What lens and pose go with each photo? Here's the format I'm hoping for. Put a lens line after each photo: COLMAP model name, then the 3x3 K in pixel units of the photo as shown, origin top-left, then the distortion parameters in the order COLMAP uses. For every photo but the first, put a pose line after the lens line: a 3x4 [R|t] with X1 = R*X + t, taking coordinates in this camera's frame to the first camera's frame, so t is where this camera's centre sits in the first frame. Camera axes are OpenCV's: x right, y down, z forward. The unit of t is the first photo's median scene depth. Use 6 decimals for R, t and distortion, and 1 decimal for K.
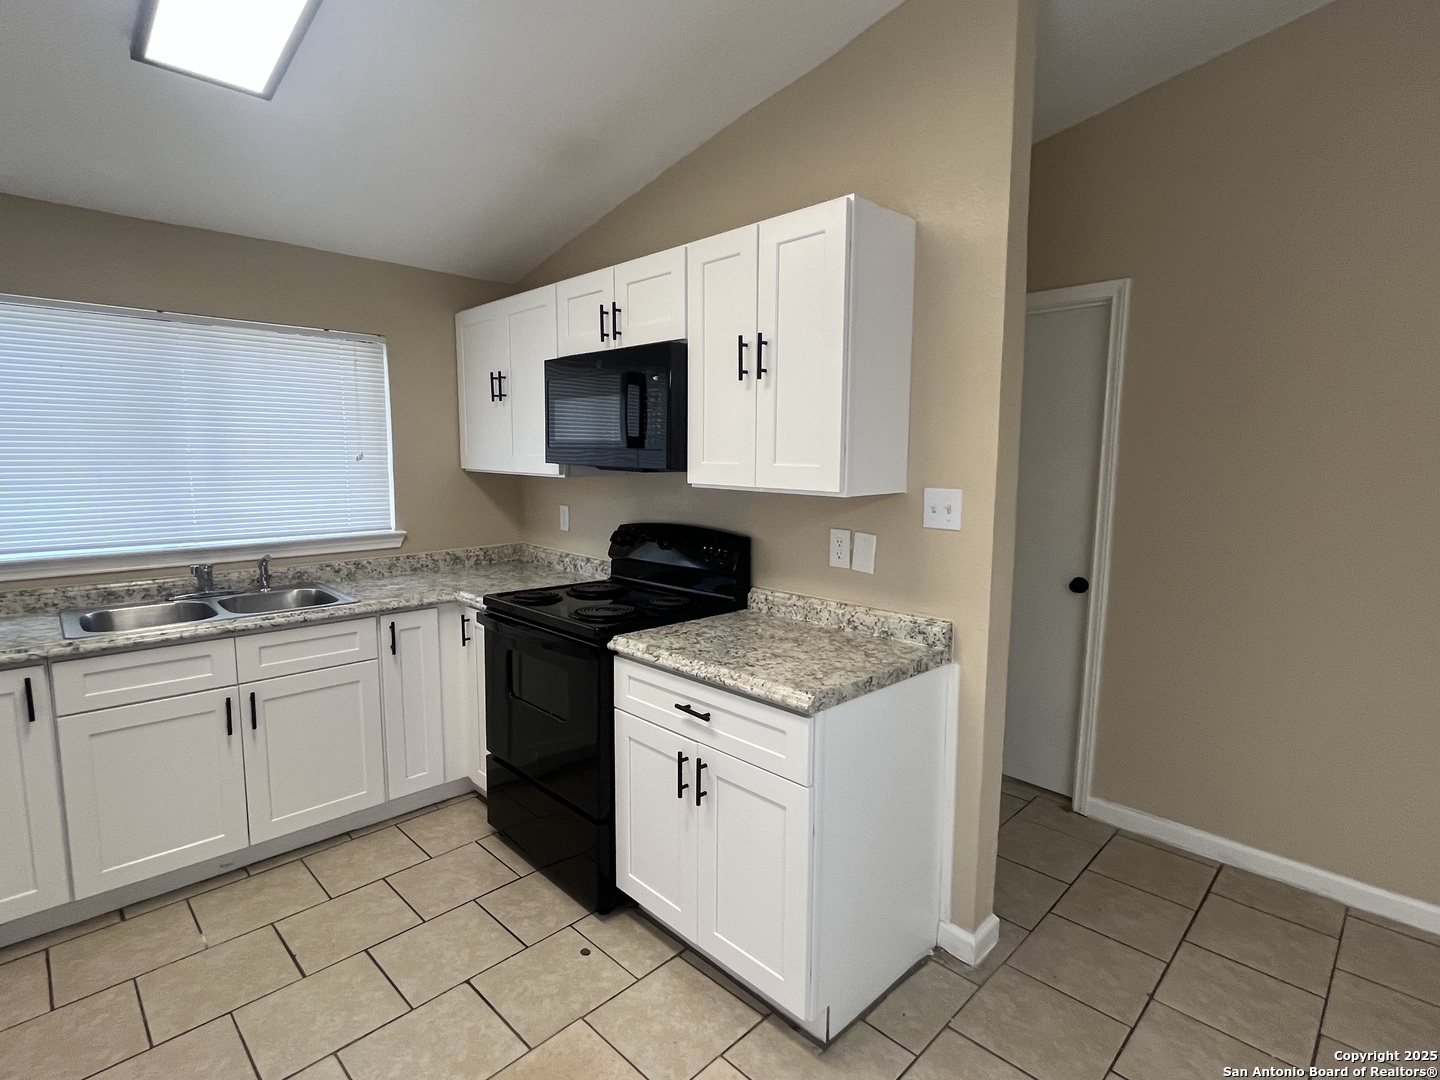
lens RADIAL K [[719.5, 0, 724.0], [0, 719.5, 540.4], [0, 0, 1]] dist [0.002534, 0.000580]
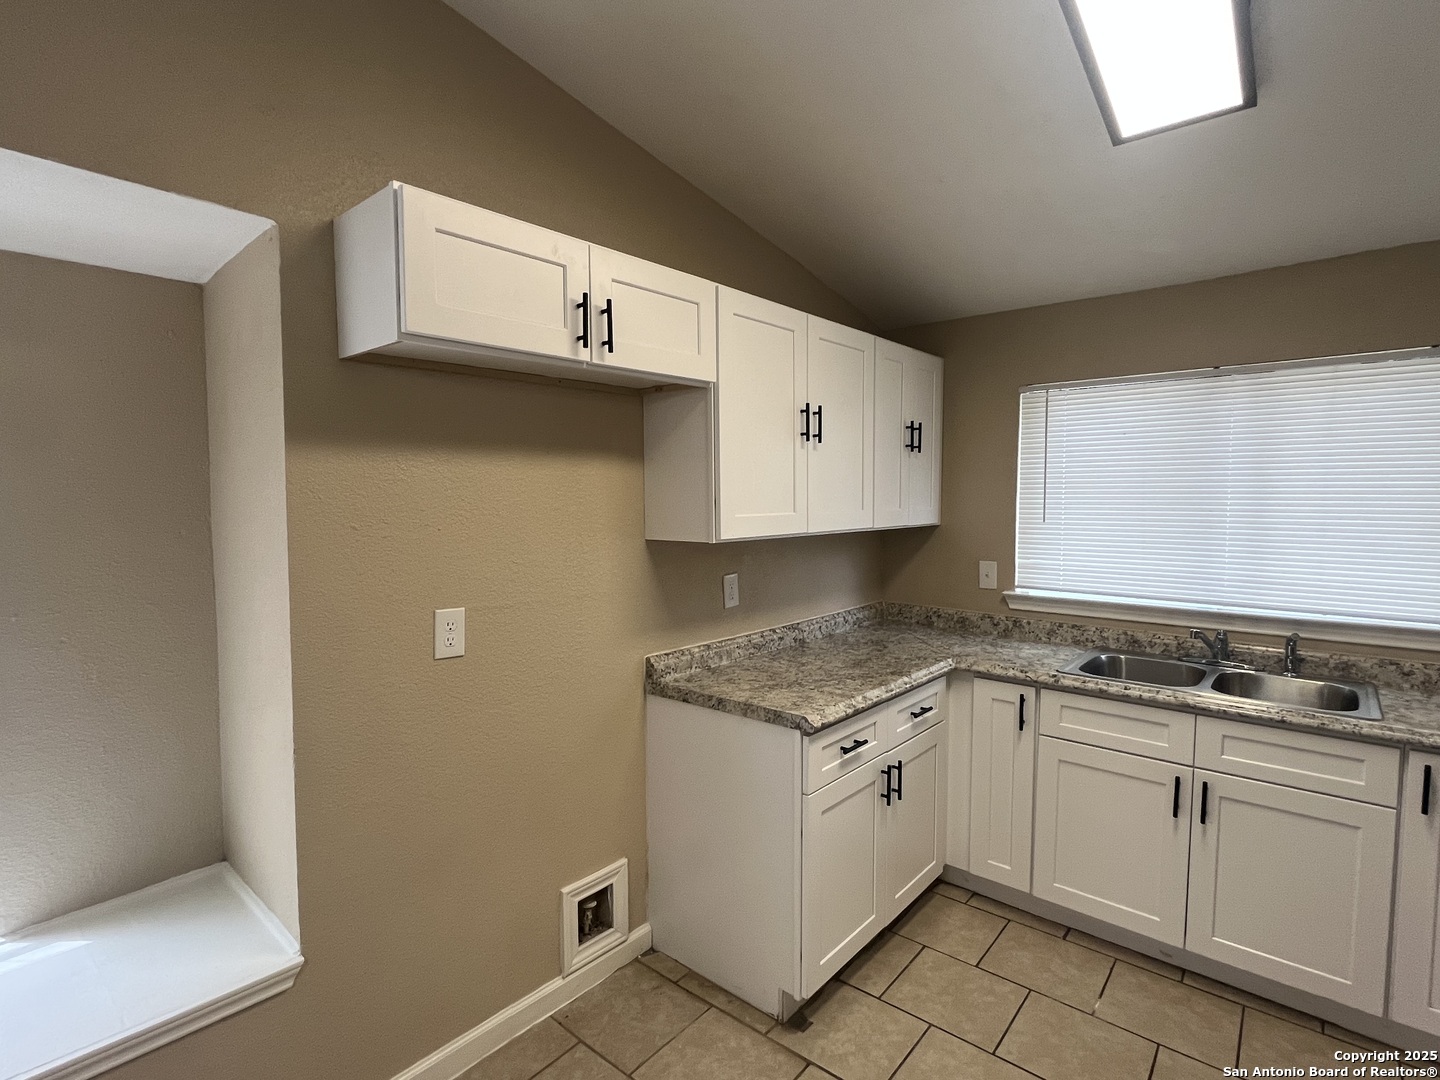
lens RADIAL K [[719.5, 0, 724.3], [0, 719.5, 540.2], [0, 0, 1]] dist [0.002534, 0.000580]
pose [[0.078385, 0.053293, -0.995498, 0.163704], [-0.120025, 0.991811, 0.043645, -0.051004], [0.989672, 0.116064, 0.084140, 0.304112]]
